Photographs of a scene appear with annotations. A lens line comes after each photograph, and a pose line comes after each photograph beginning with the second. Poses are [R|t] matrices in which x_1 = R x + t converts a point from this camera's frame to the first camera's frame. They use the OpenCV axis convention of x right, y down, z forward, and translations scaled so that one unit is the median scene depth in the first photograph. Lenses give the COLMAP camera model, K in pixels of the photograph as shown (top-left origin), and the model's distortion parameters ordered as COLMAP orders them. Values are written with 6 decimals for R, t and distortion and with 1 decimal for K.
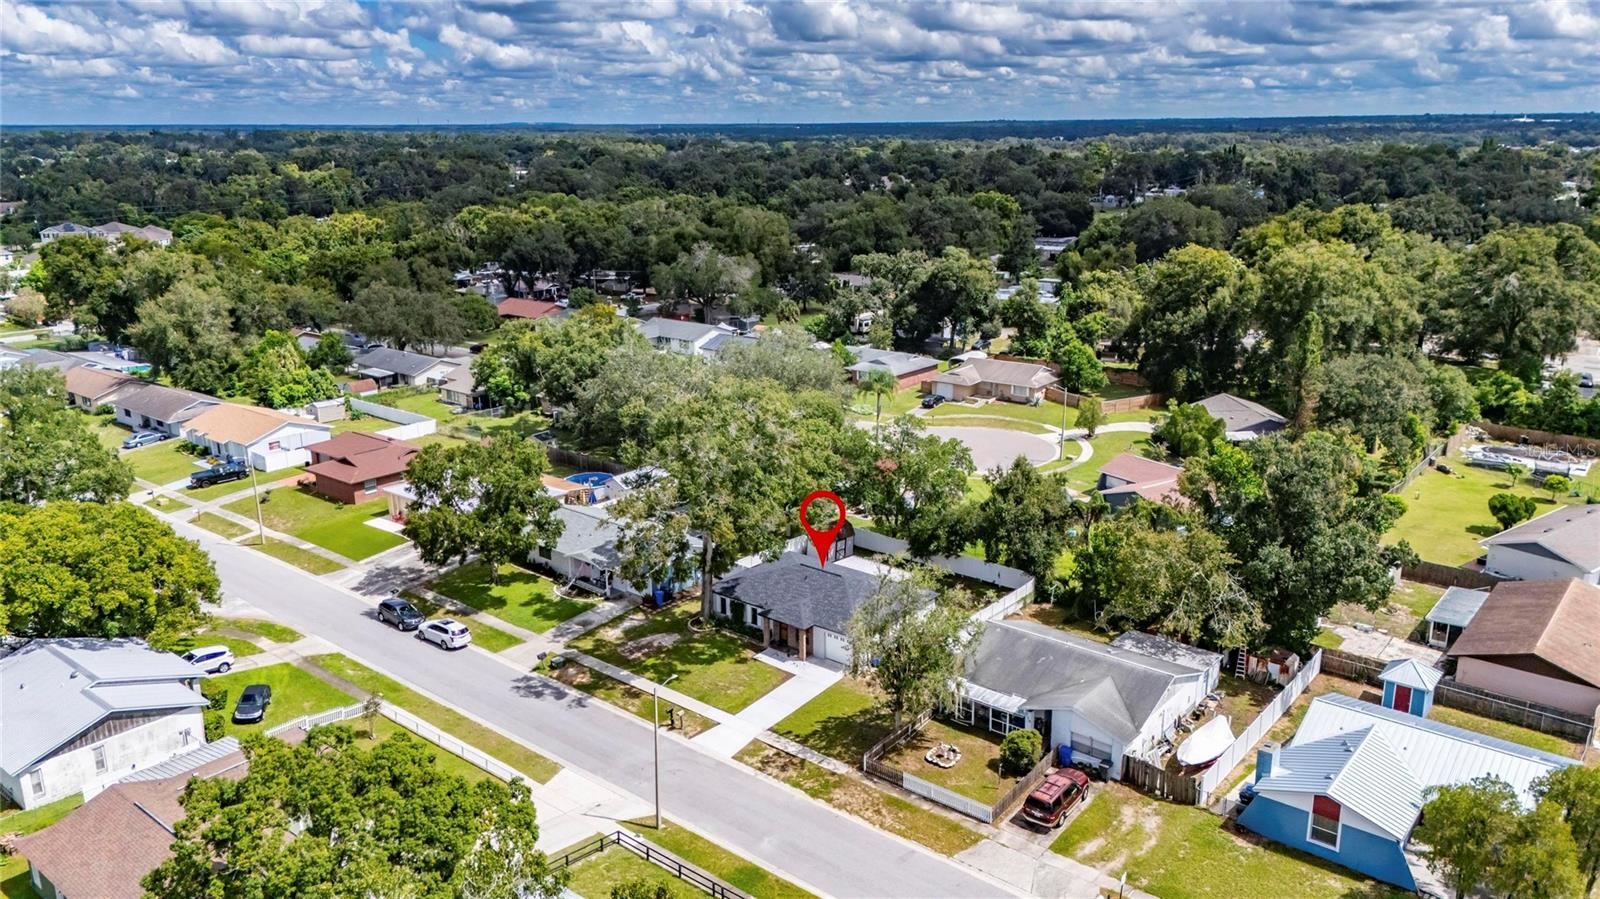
lens RADIAL K [[1174.8, 0, 800.0], [0, 1174.8, 449.5], [0, 0, 1]] dist [0.082928, -0.089656]
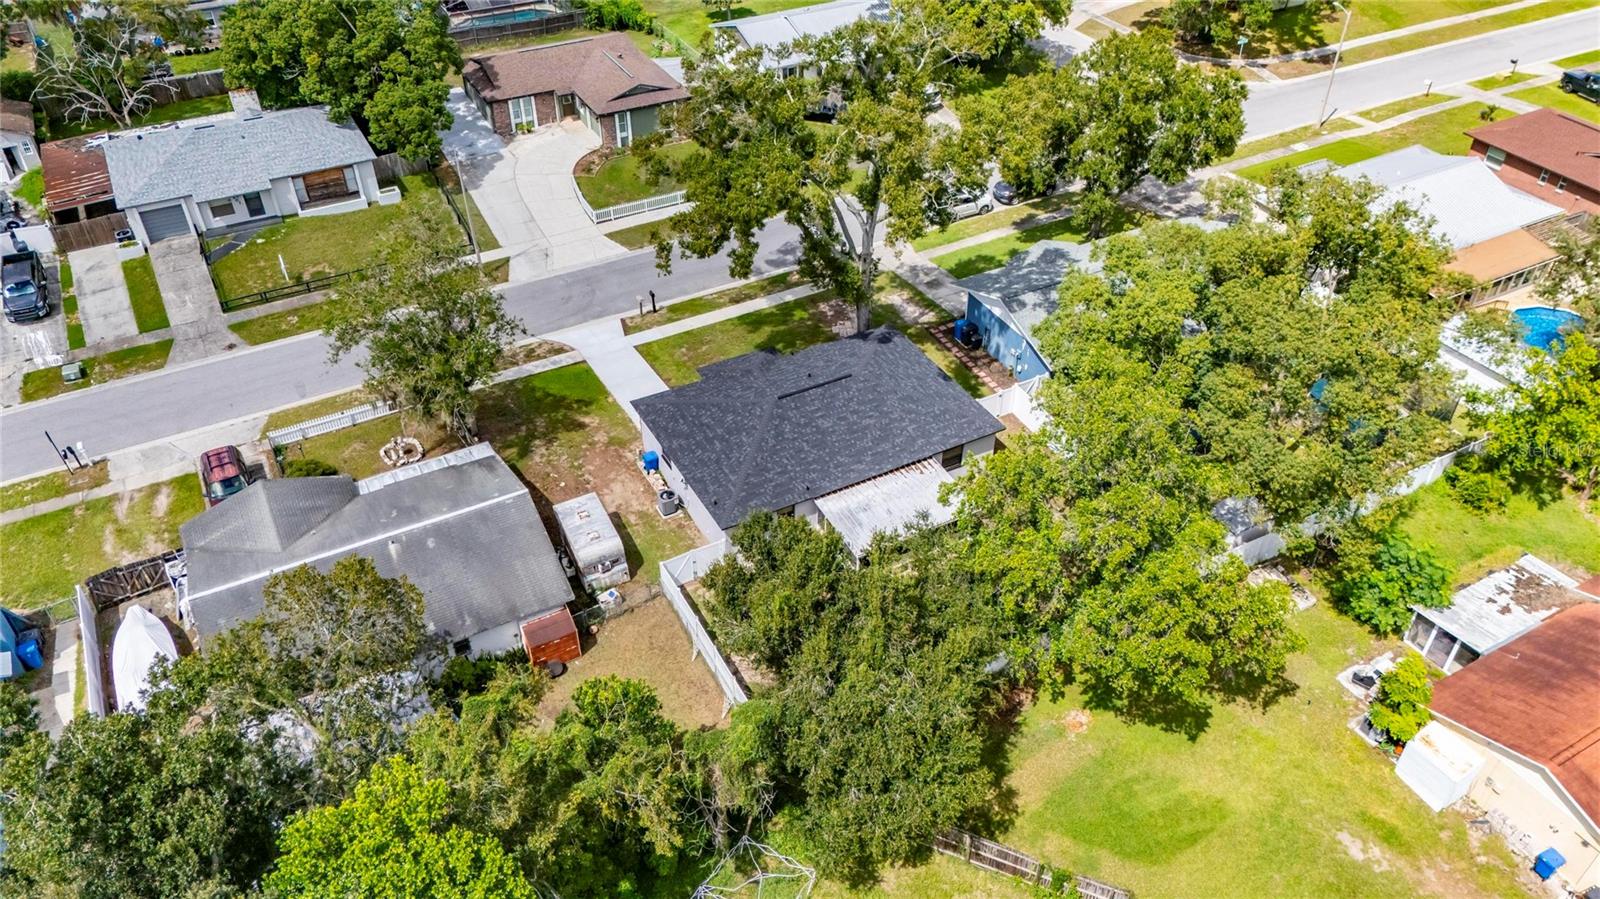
lens RADIAL K [[1179.9, 0, 800.0], [0, 1179.9, 449.5], [0, 0, 1]] dist [0.056070, -0.039638]
pose [[-0.376649, 0.590063, -0.714116, 0.489852], [-0.248300, 0.678372, 0.691490, -0.307267], [0.892459, 0.437764, -0.108996, 1.086325]]
